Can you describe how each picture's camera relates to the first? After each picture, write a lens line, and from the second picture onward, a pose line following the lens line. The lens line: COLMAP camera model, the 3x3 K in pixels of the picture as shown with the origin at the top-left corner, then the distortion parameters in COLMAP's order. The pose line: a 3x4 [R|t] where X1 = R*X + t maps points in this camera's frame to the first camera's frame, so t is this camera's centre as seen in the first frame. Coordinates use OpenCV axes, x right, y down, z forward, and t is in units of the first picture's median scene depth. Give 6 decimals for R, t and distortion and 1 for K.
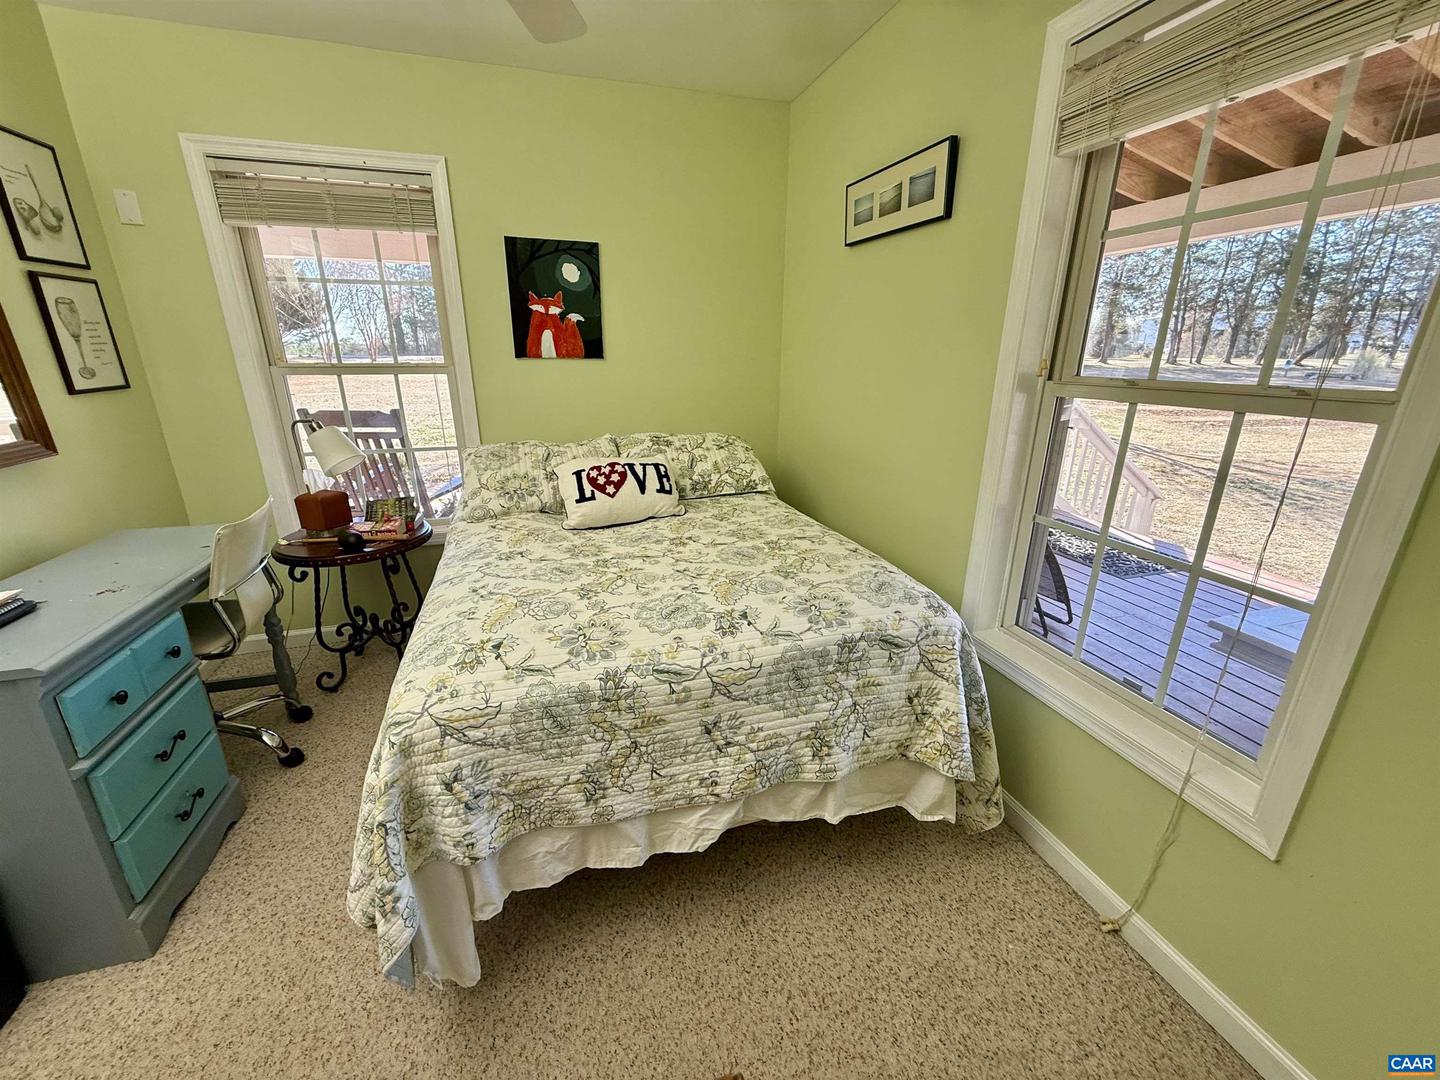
lens RADIAL K [[572.5, 0, 719.4], [0, 572.5, 540.1], [0, 0, 1]] dist [0.000011, 0.000616]
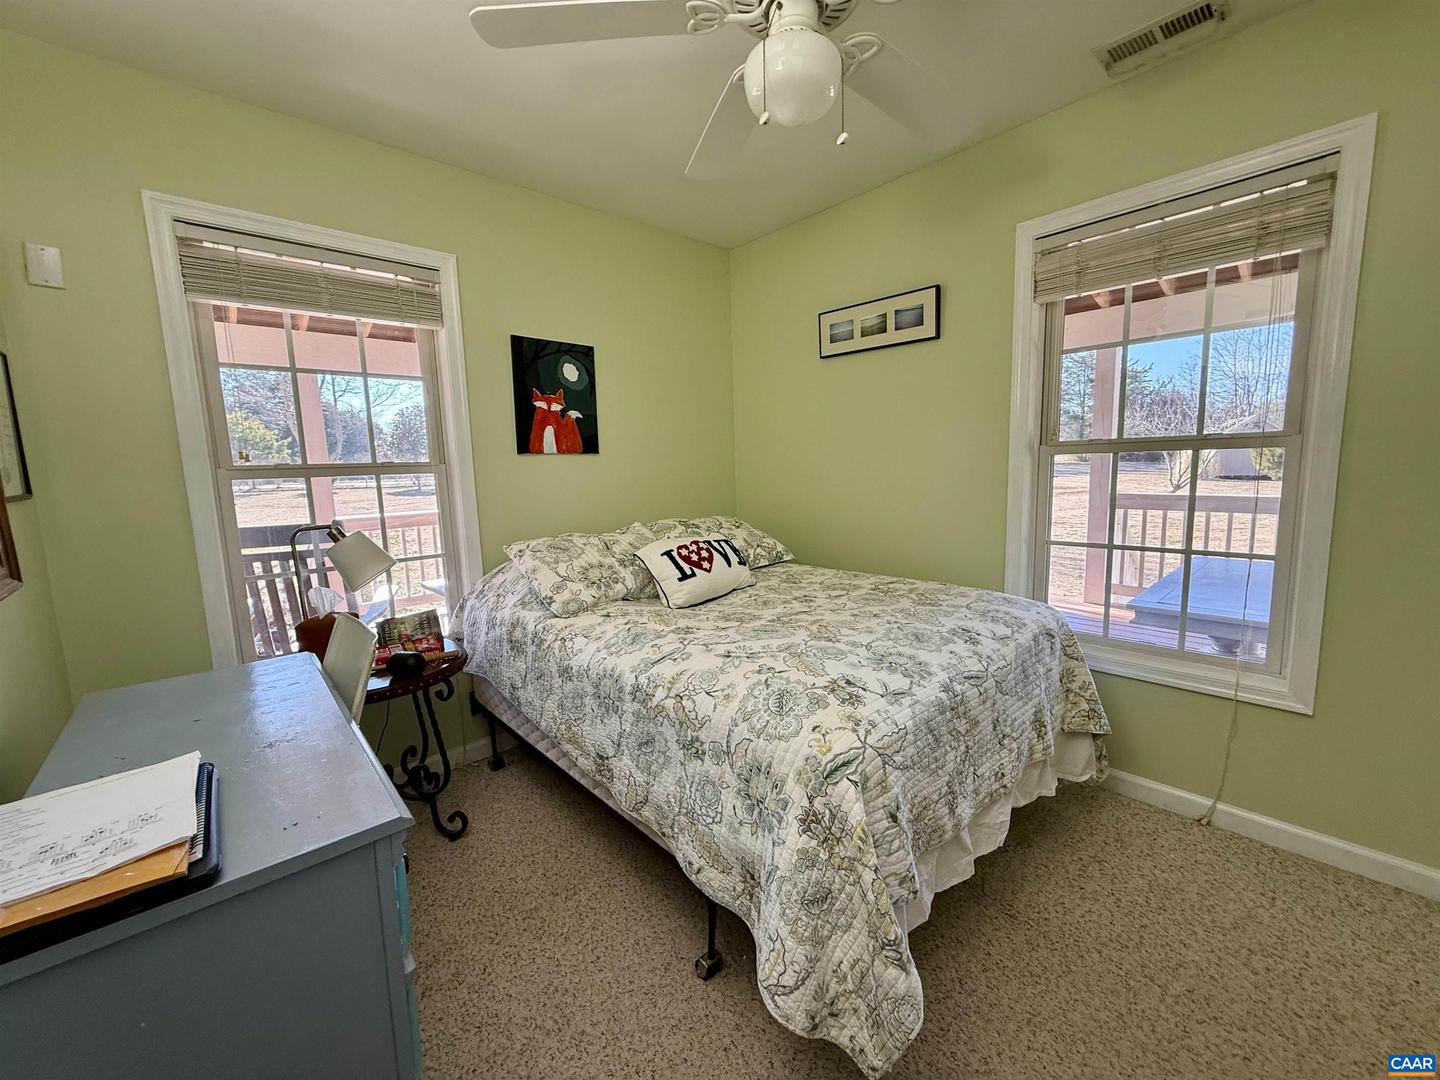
lens RADIAL K [[572.5, 0, 719.3], [0, 572.5, 541.3], [0, 0, 1]] dist [0.000011, 0.000616]
pose [[0.905359, -0.088540, 0.415313, -0.583006], [0.166960, 0.973475, -0.156428, 0.033975], [-0.390447, 0.210965, 0.896128, 0.062322]]
